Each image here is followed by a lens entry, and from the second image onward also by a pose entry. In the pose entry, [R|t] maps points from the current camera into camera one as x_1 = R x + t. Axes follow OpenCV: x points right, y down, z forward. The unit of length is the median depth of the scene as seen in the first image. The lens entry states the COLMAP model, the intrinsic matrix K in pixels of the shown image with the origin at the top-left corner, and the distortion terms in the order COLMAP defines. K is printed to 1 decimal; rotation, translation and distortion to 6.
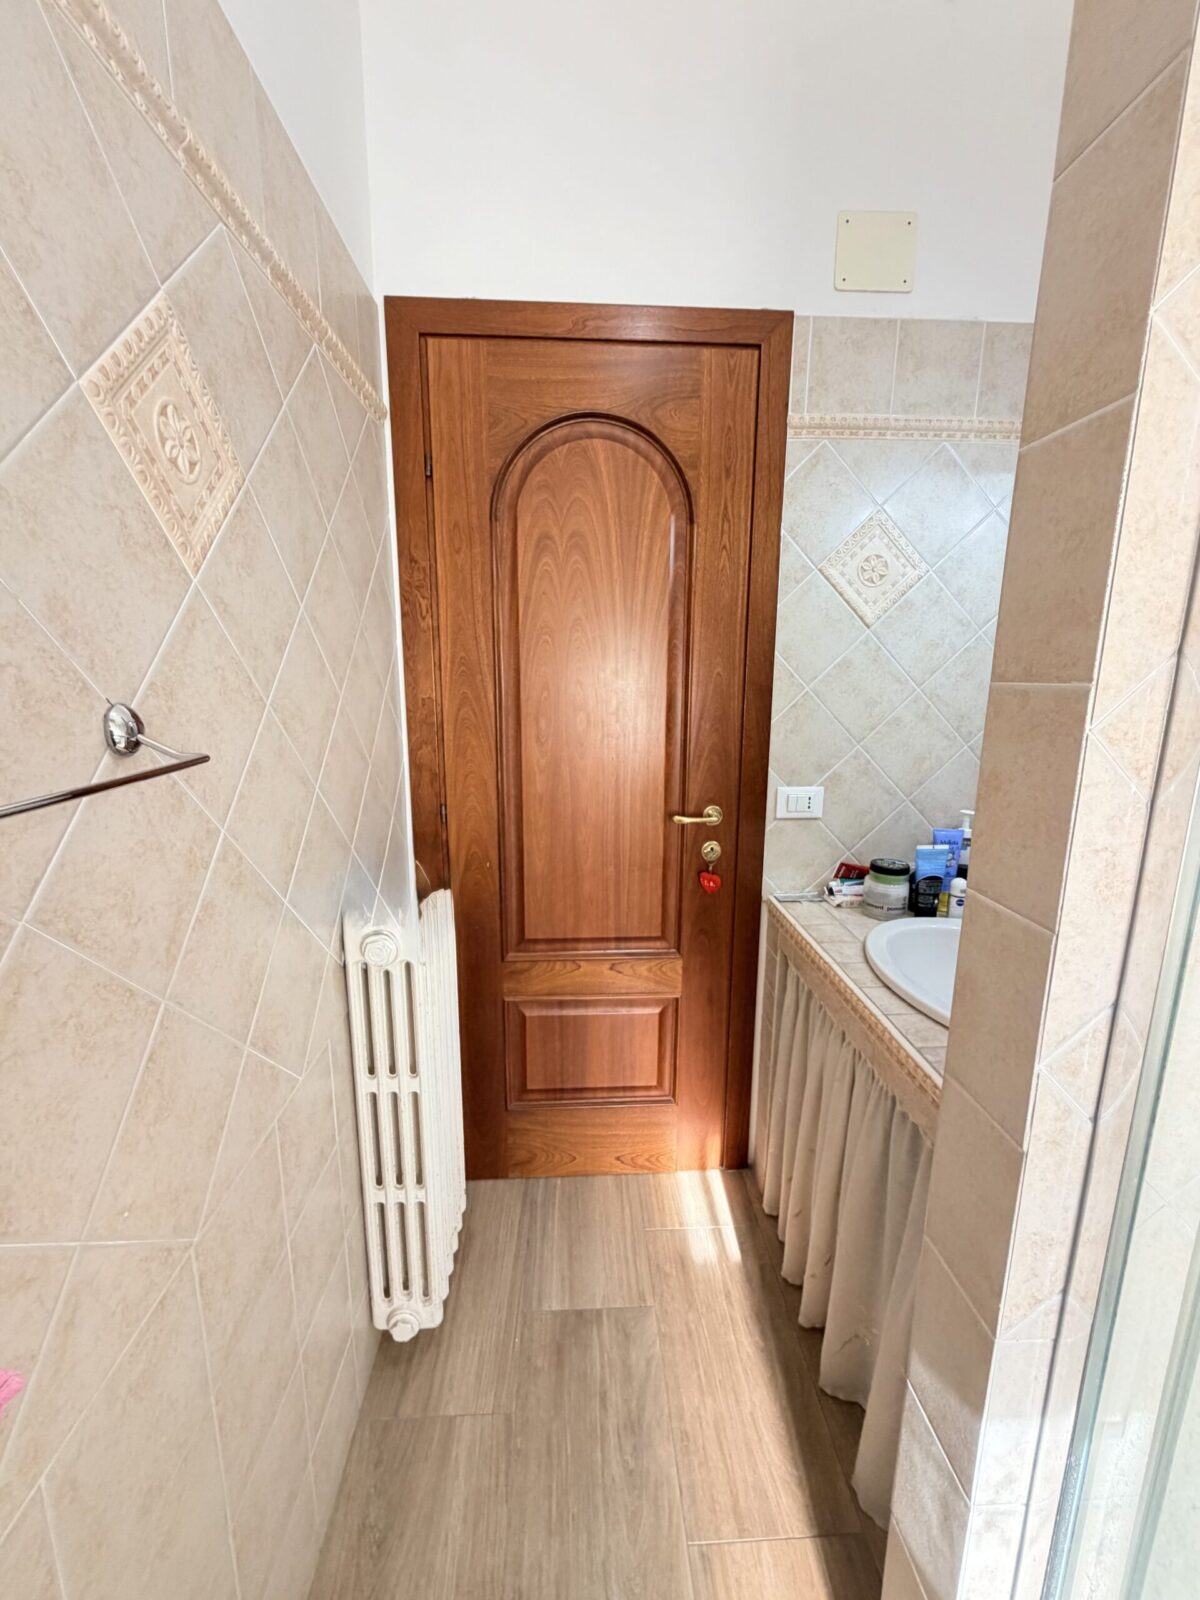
lens RADIAL K [[637.5, 0, 599.3], [0, 637.5, 798.9], [0, 0, 1]] dist [-0.000372, 0.000452]
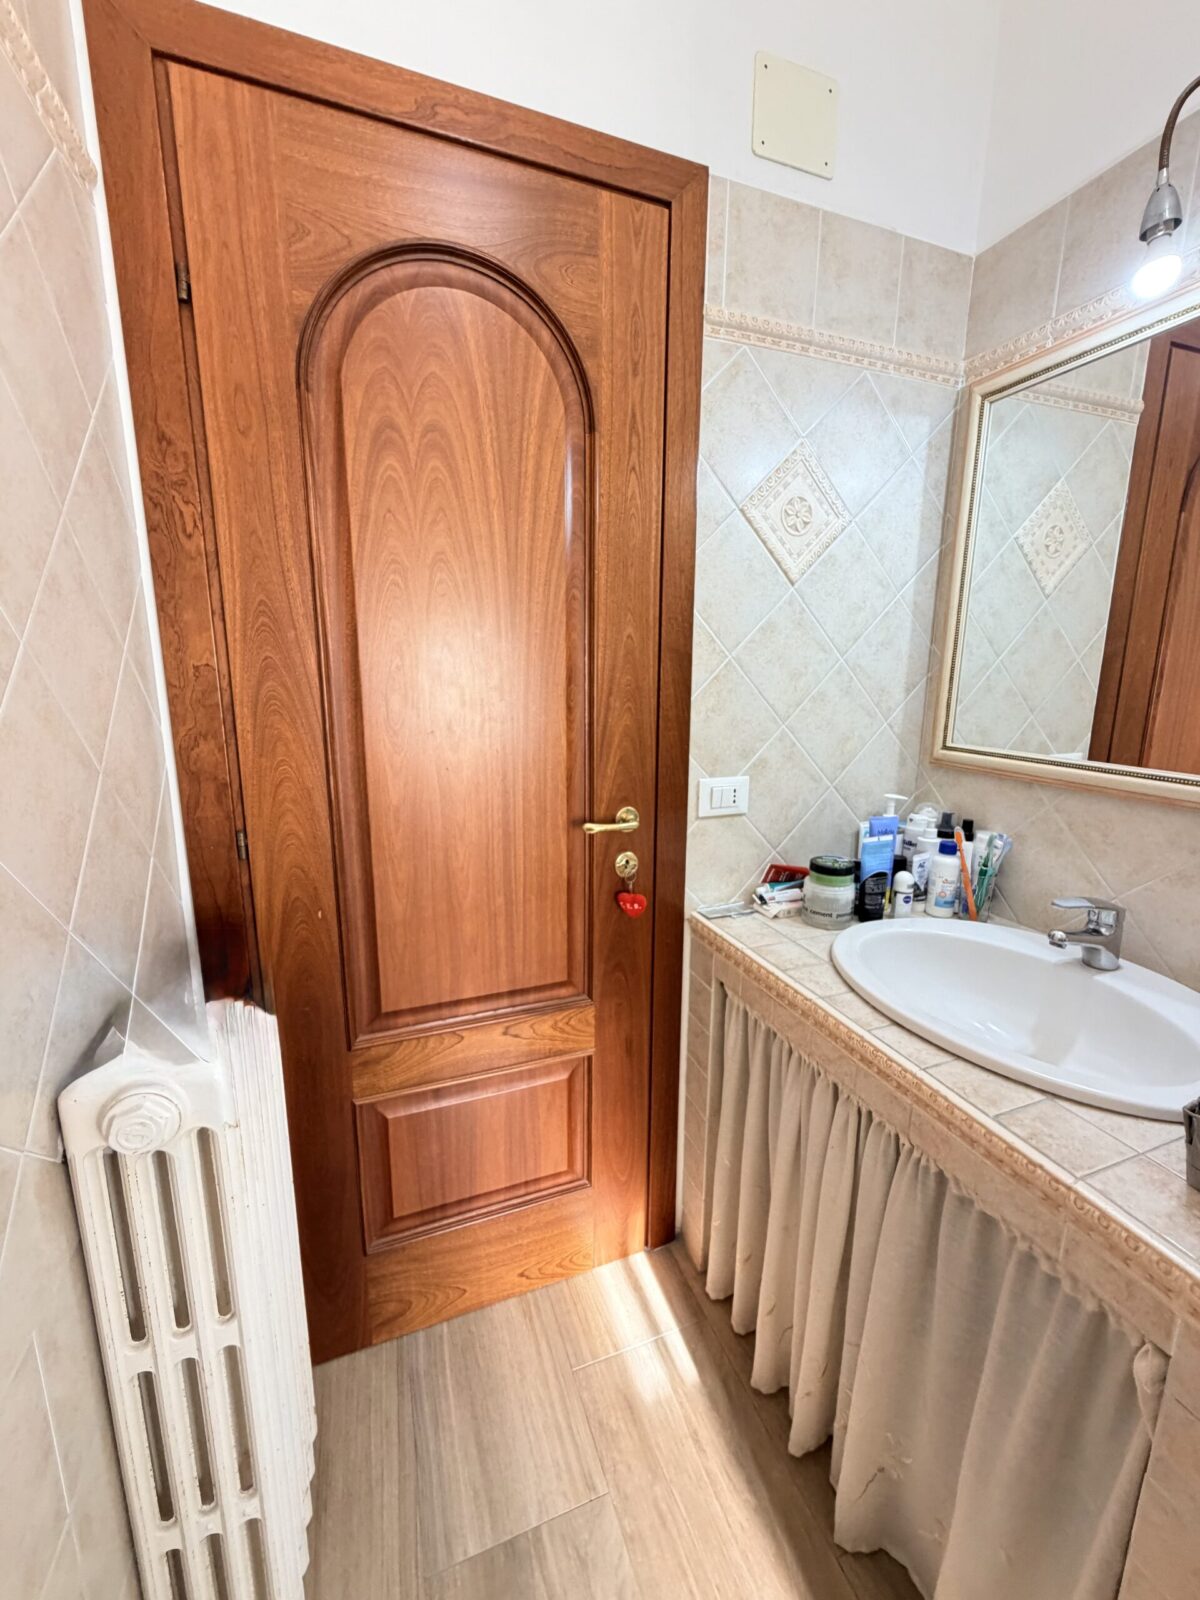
lens RADIAL K [[637.5, 0, 598.4], [0, 637.5, 797.9], [0, 0, 1]] dist [-0.000372, 0.000452]
pose [[0.952435, -0.058205, 0.299132, -0.095069], [0.058293, 0.998262, 0.008637, -0.009728], [-0.299114, 0.009211, 0.954173, 0.285538]]
